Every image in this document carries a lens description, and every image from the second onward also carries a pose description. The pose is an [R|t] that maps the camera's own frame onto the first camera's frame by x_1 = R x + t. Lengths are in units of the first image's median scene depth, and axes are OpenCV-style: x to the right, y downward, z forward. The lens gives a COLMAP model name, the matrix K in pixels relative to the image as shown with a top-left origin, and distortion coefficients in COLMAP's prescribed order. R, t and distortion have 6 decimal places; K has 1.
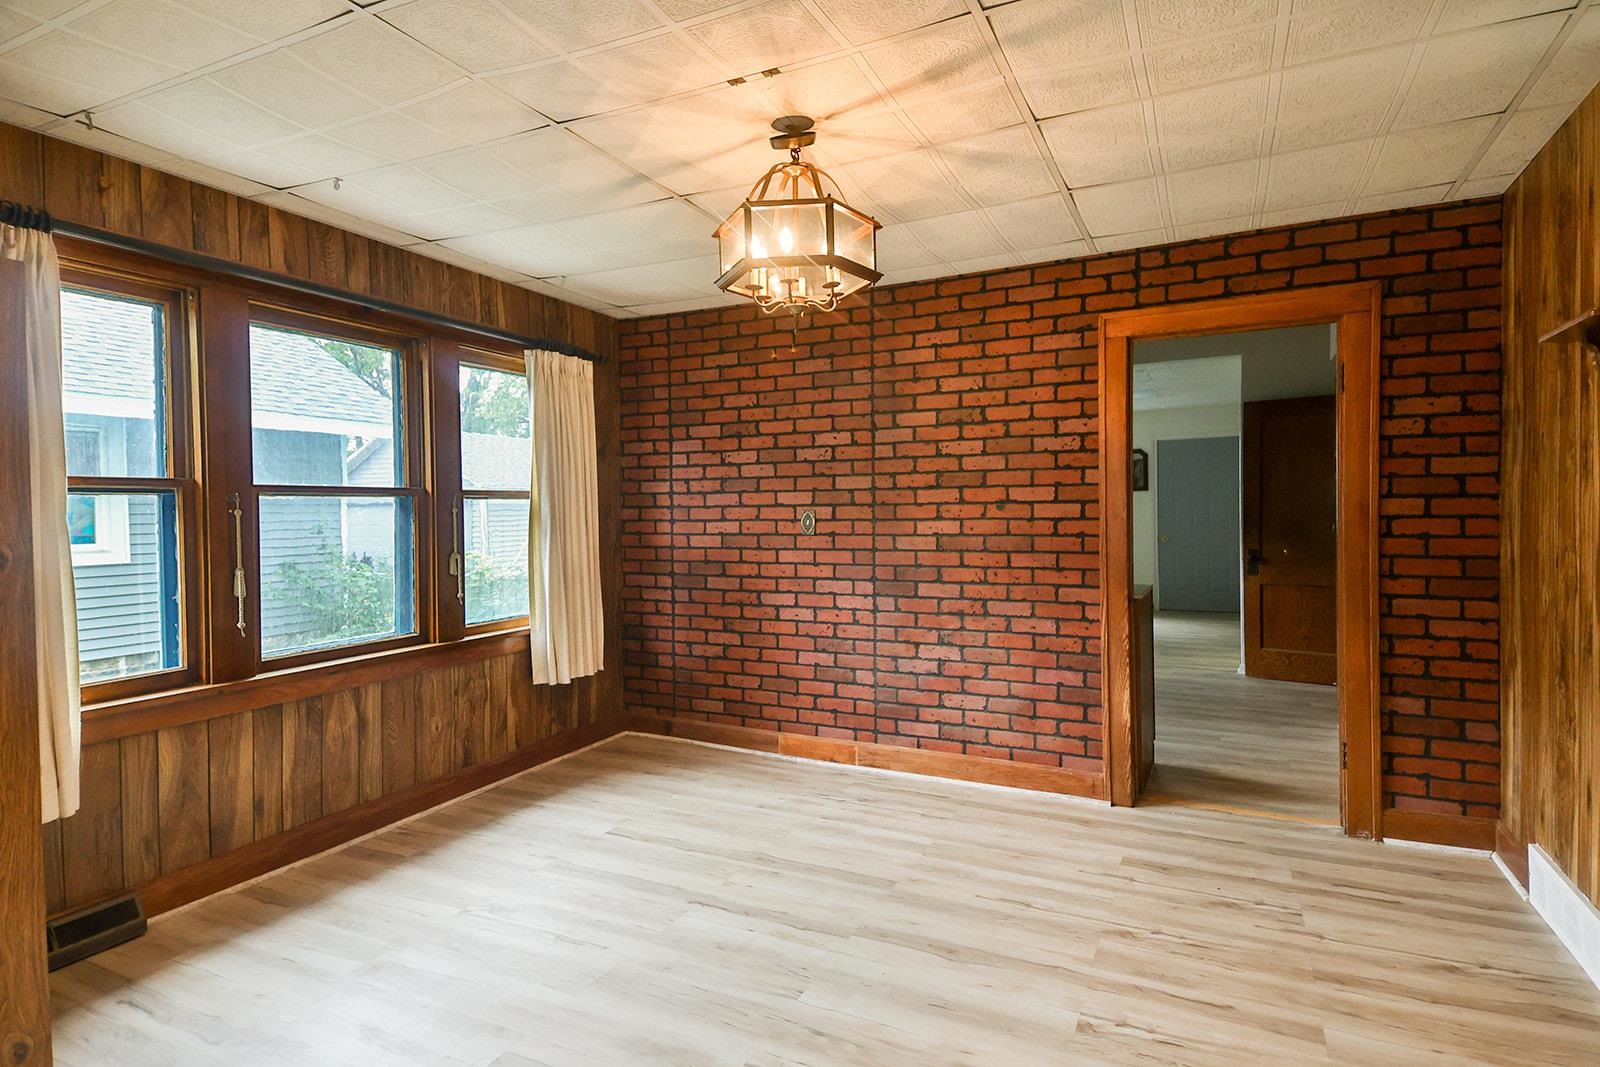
lens RADIAL K [[847.3, 0, 796.3], [0, 847.3, 524.8], [0, 0, 1]] dist [0.072585, -0.026995]
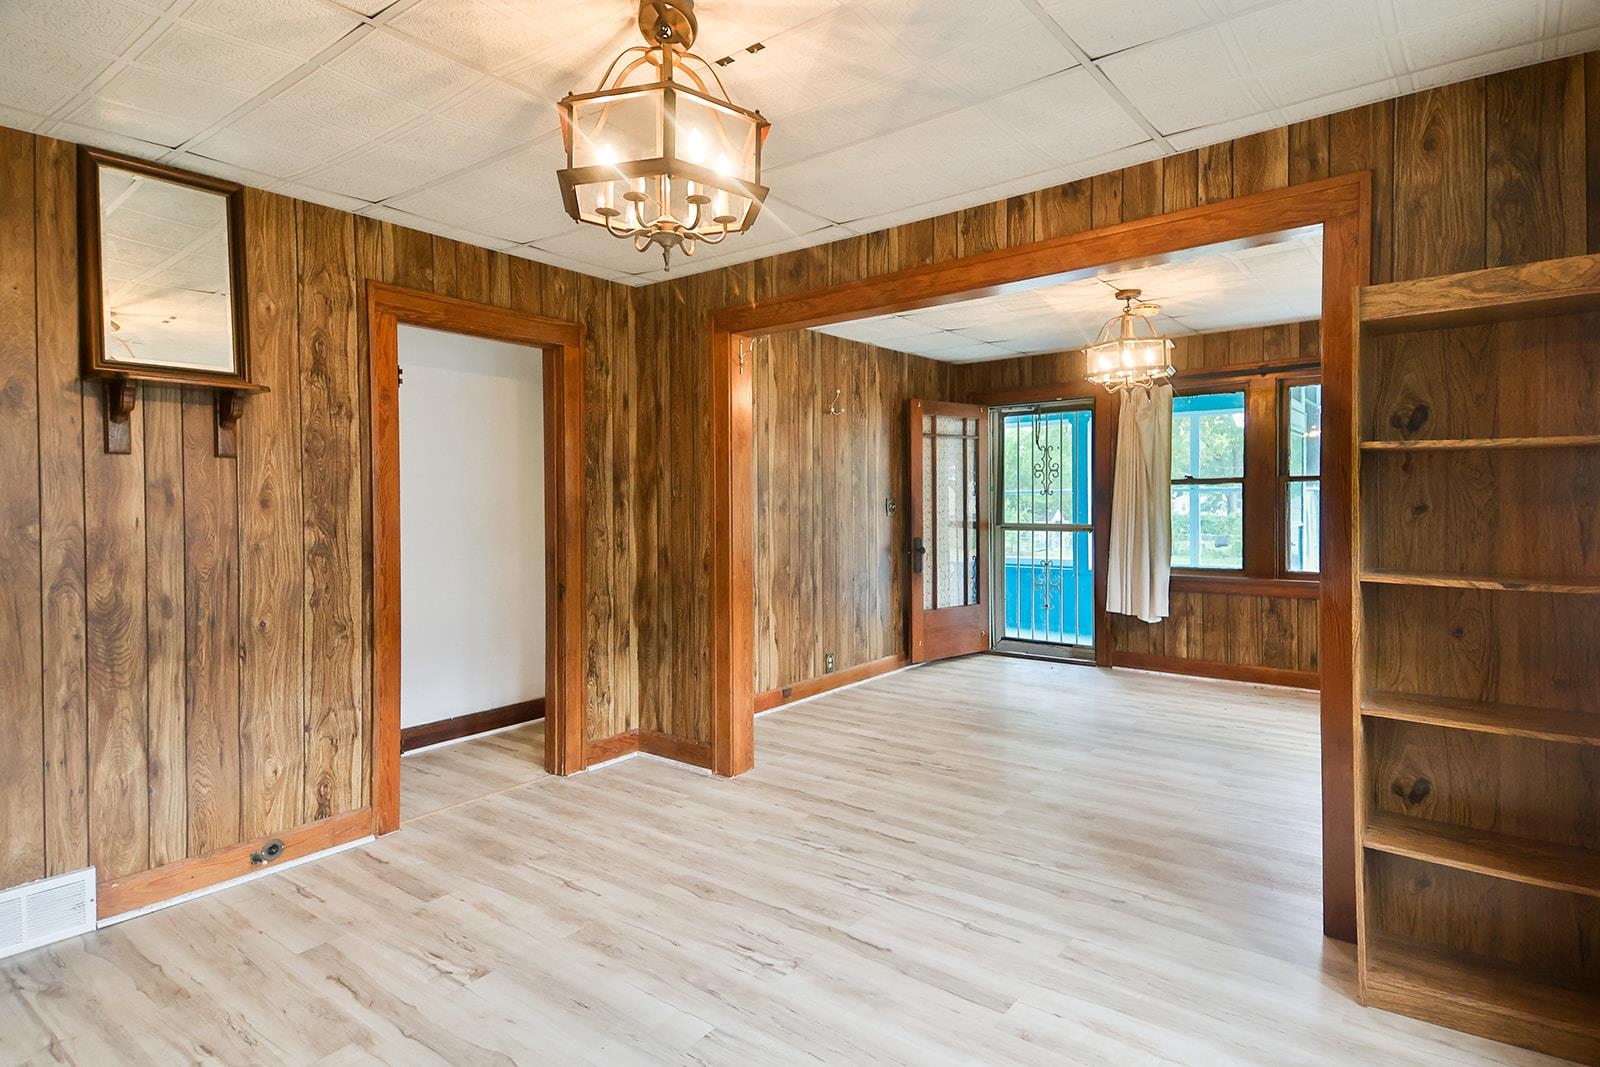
lens RADIAL K [[847.3, 0, 795.5], [0, 847.3, 512.1], [0, 0, 1]] dist [0.072585, -0.026995]
pose [[-0.978464, 0.019983, 0.205446, -0.170685], [0.025893, 0.999324, 0.026117, -0.017140], [-0.204785, 0.030874, -0.978320, 1.117666]]
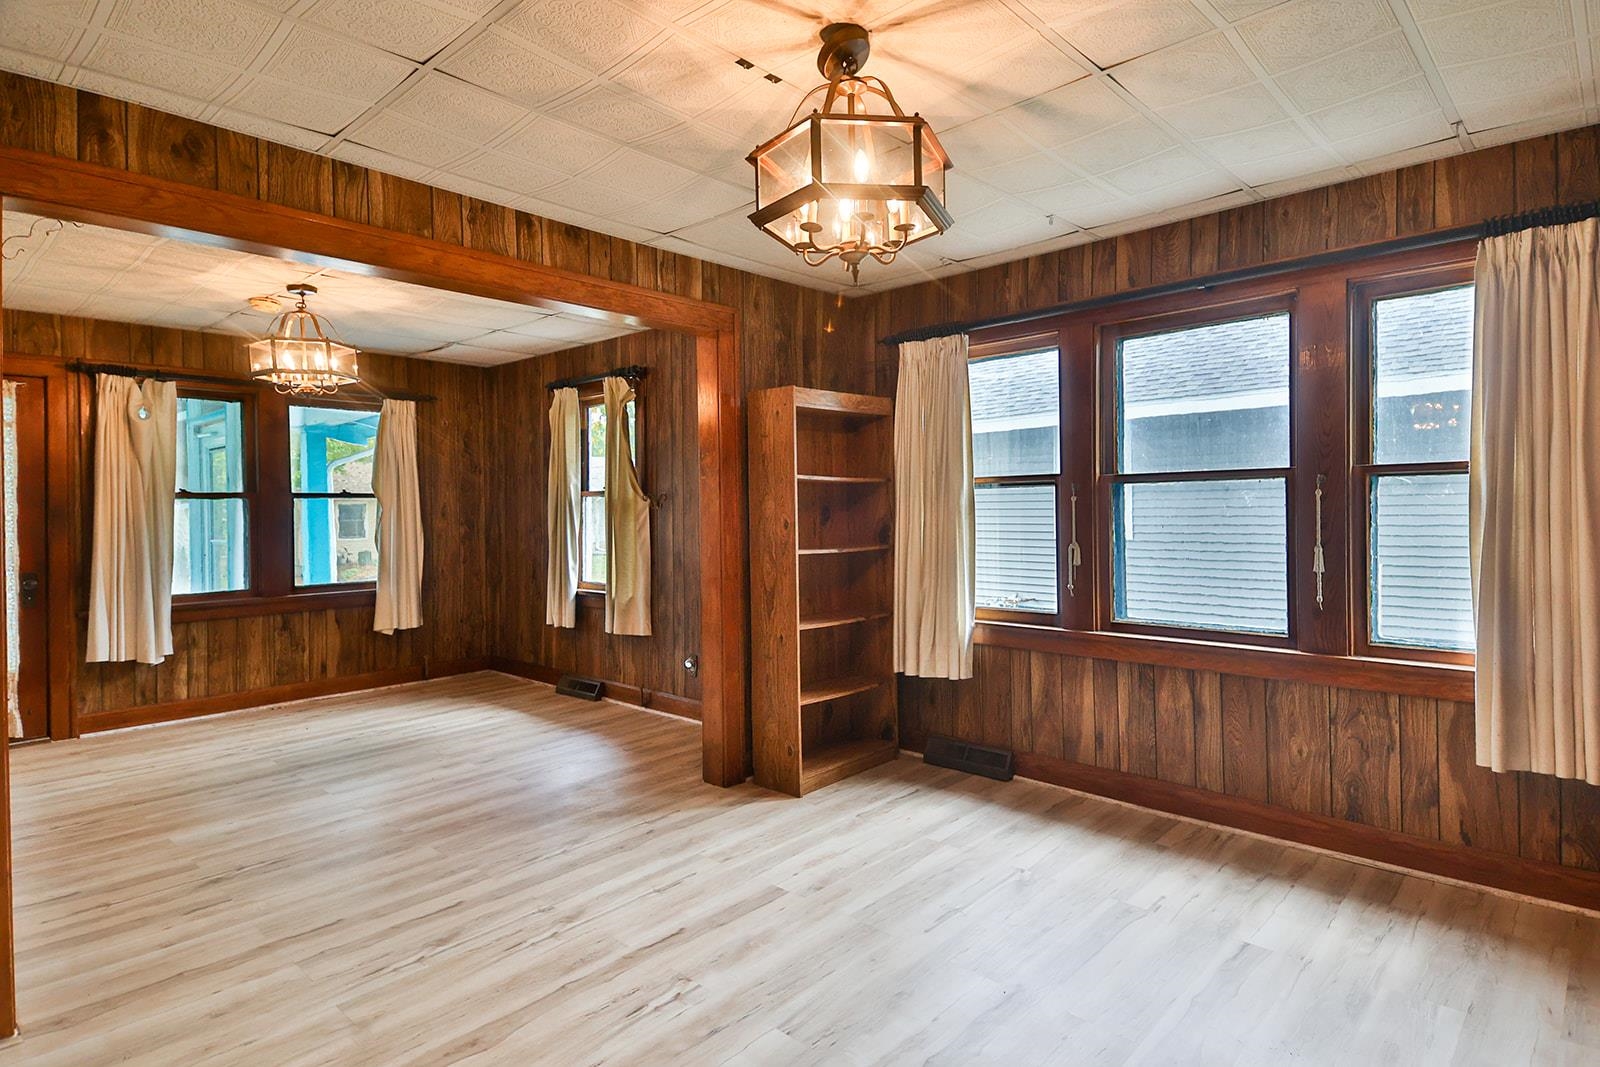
lens RADIAL K [[847.3, 0, 810.5], [0, 847.3, 514.3], [0, 0, 1]] dist [0.072585, -0.026995]
pose [[-0.281483, 0.022579, -0.959301, 0.520080], [0.000279, 0.999725, 0.023448, -0.015847], [0.959566, 0.006333, -0.281412, 0.770160]]
